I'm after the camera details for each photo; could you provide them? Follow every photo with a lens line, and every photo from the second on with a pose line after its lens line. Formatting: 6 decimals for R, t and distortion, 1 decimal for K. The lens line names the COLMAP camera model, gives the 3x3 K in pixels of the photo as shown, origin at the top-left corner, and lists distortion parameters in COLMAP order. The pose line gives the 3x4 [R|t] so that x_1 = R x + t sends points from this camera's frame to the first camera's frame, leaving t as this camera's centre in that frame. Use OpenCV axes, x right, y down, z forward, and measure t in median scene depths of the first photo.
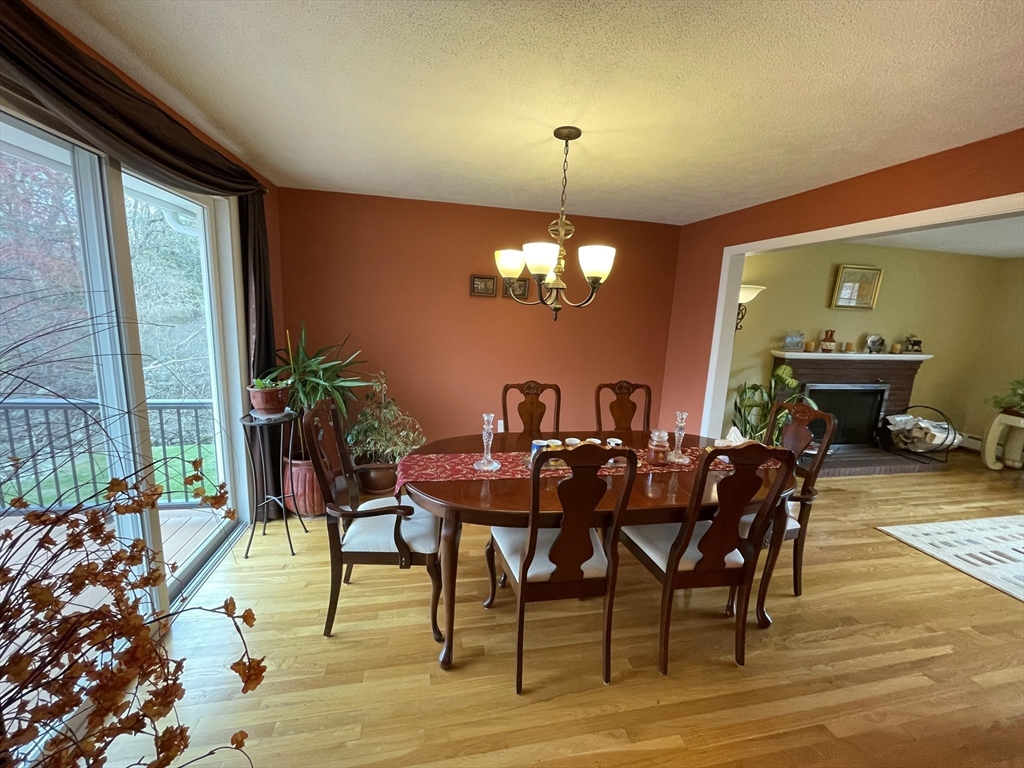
lens RADIAL K [[413.1, 0, 511.5], [0, 413.1, 380.1], [0, 0, 1]] dist [-0.003374, -0.000003]
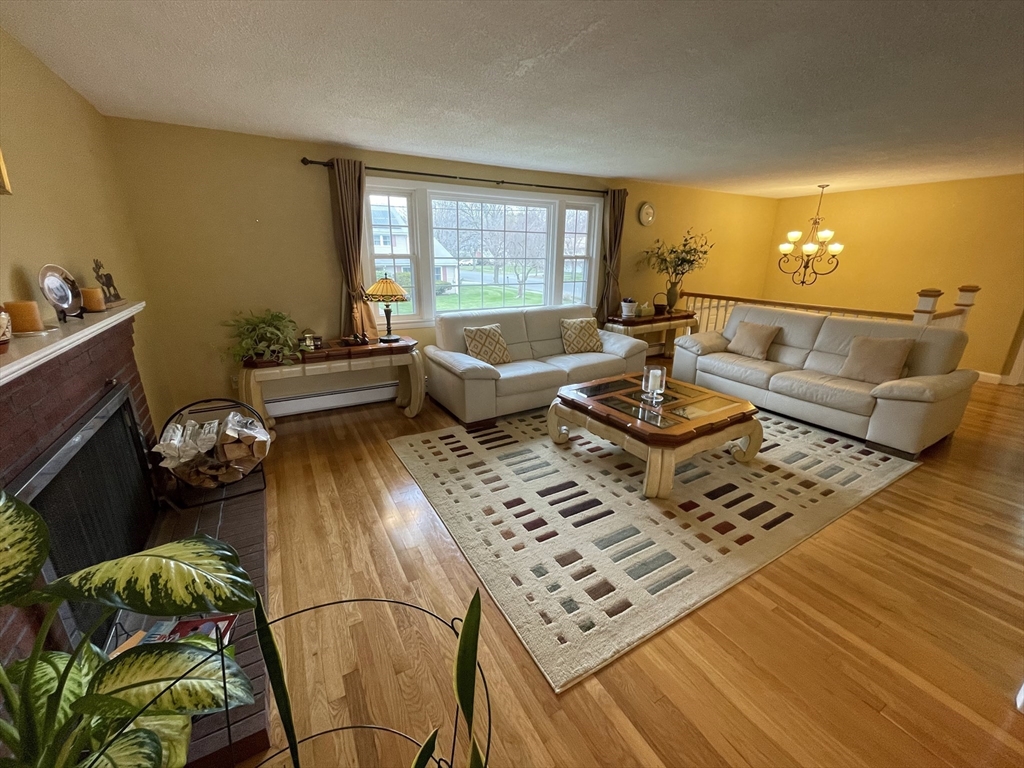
lens RADIAL K [[413.1, 0, 511.5], [0, 413.1, 380.1], [0, 0, 1]] dist [-0.003374, -0.000003]
pose [[-0.312554, -0.326823, 0.891906, 0.421794], [0.143002, 0.912057, 0.384320, -0.108051], [-0.939074, 0.247666, -0.238330, 0.755043]]
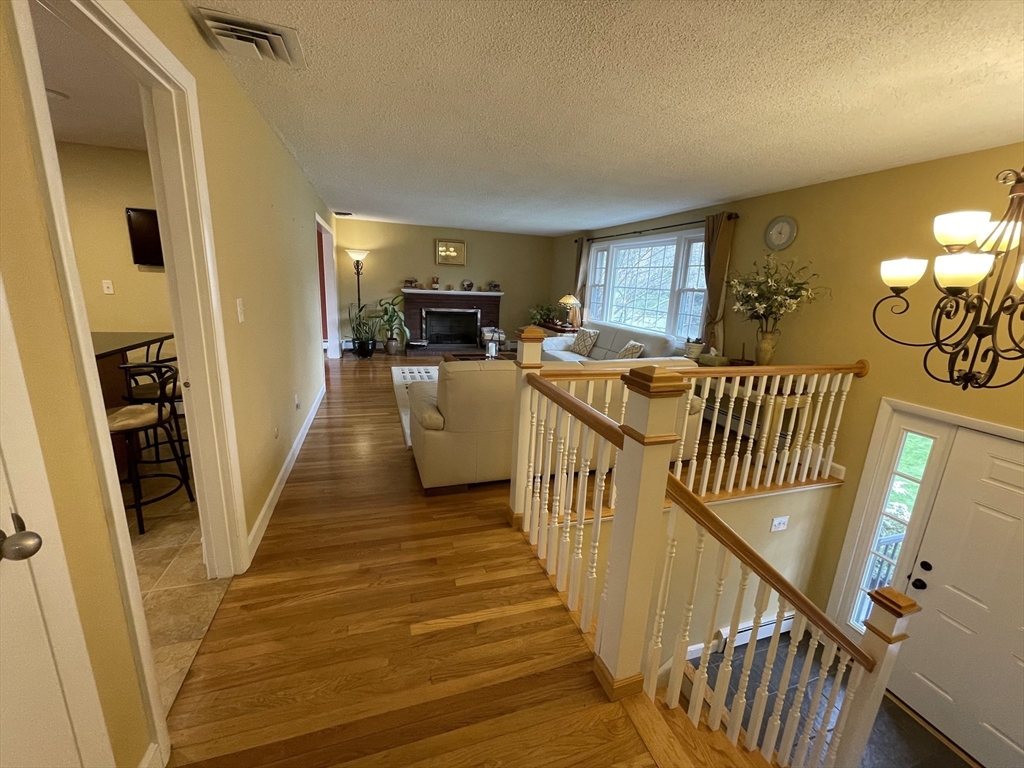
lens RADIAL K [[413.9, 0, 512.0], [0, 413.9, 384.0], [0, 0, 1]] dist [-0.001558, -0.000072]
pose [[0.993984, -0.021071, 0.107483, 0.895703], [0.013099, 0.997146, 0.074349, 0.207583], [-0.108743, -0.072494, 0.991423, -0.830610]]
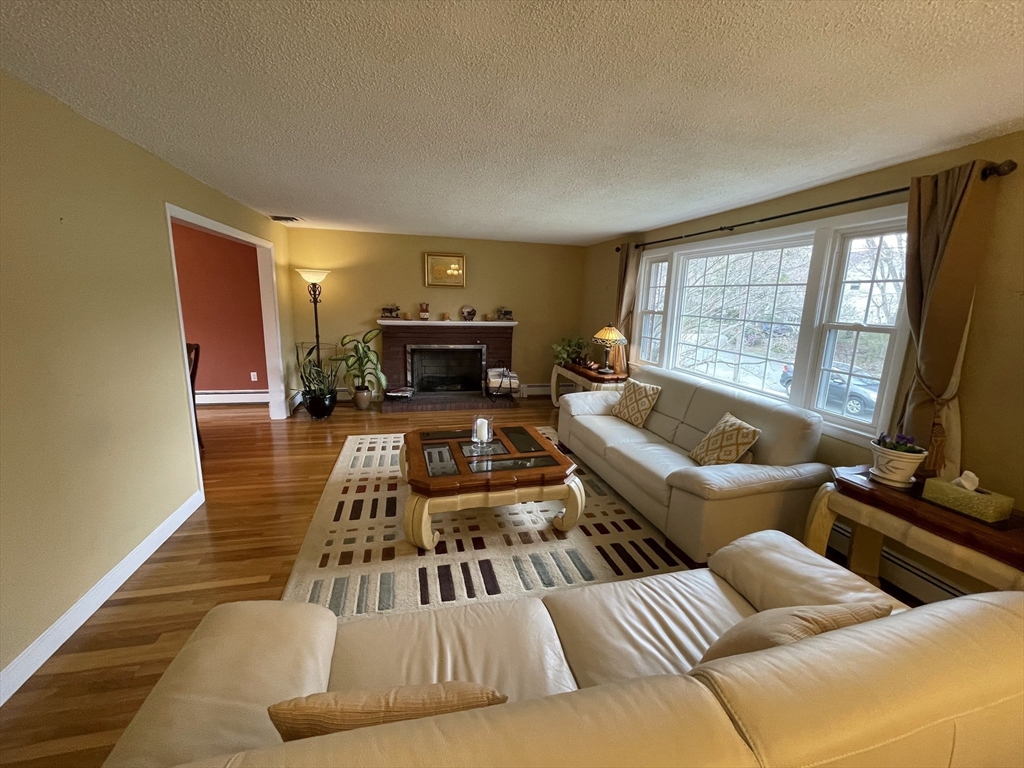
lens RADIAL K [[413.1, 0, 511.5], [0, 413.1, 380.1], [0, 0, 1]] dist [-0.003374, -0.000003]
pose [[0.999151, -0.020117, 0.035941, 0.994275], [0.019272, 0.999533, 0.023714, 0.096926], [-0.036402, -0.023001, 0.999073, -0.330222]]
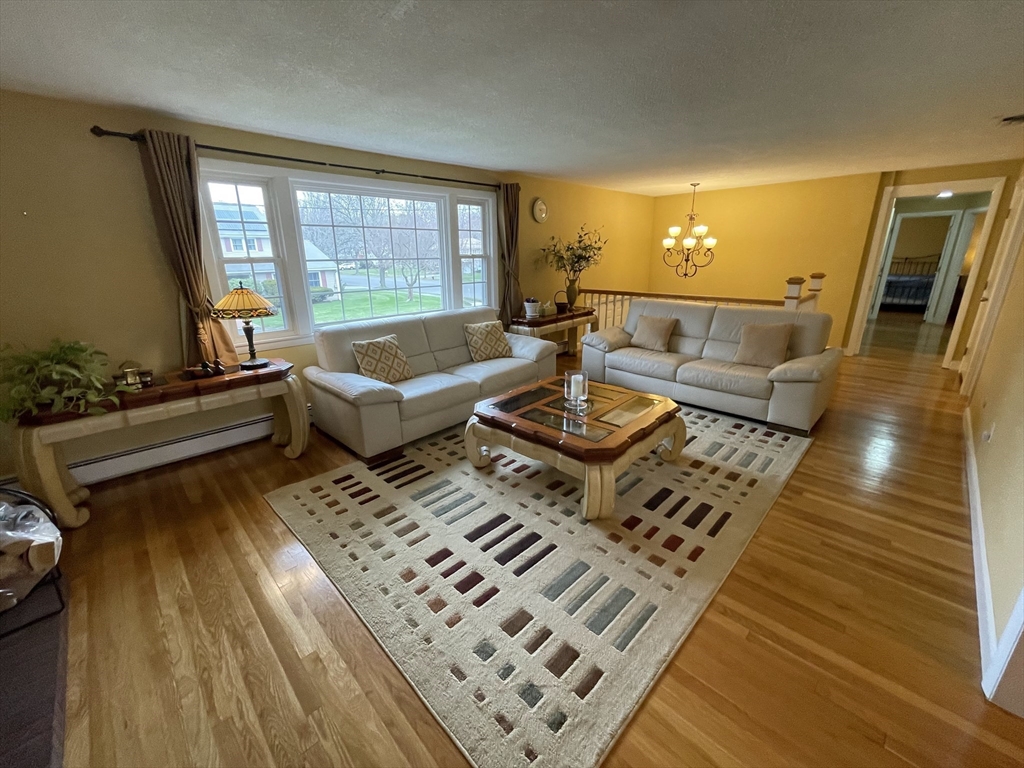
lens RADIAL K [[413.1, 0, 511.5], [0, 413.1, 380.1], [0, 0, 1]] dist [-0.003374, -0.000003]
pose [[-0.547715, -0.282828, 0.787411, 0.521106], [0.133255, 0.899628, 0.415827, -0.094698], [-0.825985, 0.332681, -0.455052, 0.735523]]
